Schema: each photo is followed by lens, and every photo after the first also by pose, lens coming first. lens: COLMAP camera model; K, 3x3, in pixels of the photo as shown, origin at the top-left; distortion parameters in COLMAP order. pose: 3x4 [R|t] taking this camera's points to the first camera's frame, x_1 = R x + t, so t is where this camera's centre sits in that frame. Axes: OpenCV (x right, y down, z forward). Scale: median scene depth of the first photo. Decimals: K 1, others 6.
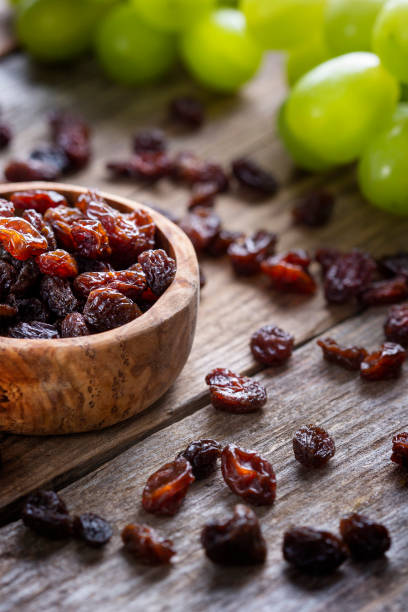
lens RADIAL K [[3201.7, 0, 204.9], [0, 3201.7, 306.3], [0, 0, 1]] dist [-0.312711, 0.000000]
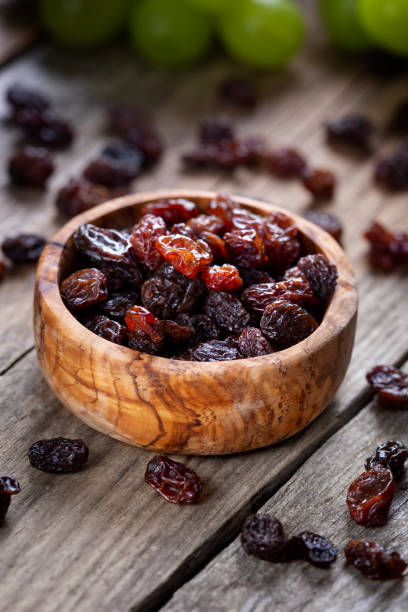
lens RADIAL K [[3201.7, 0, 206.1], [0, 3201.7, 306.9], [0, 0, 1]] dist [-0.312711, 0.000000]
pose [[0.981381, -0.089621, 0.169884, -0.223554], [0.080084, 0.994846, 0.062194, -0.067574], [-0.174582, -0.047431, 0.983500, 0.030911]]
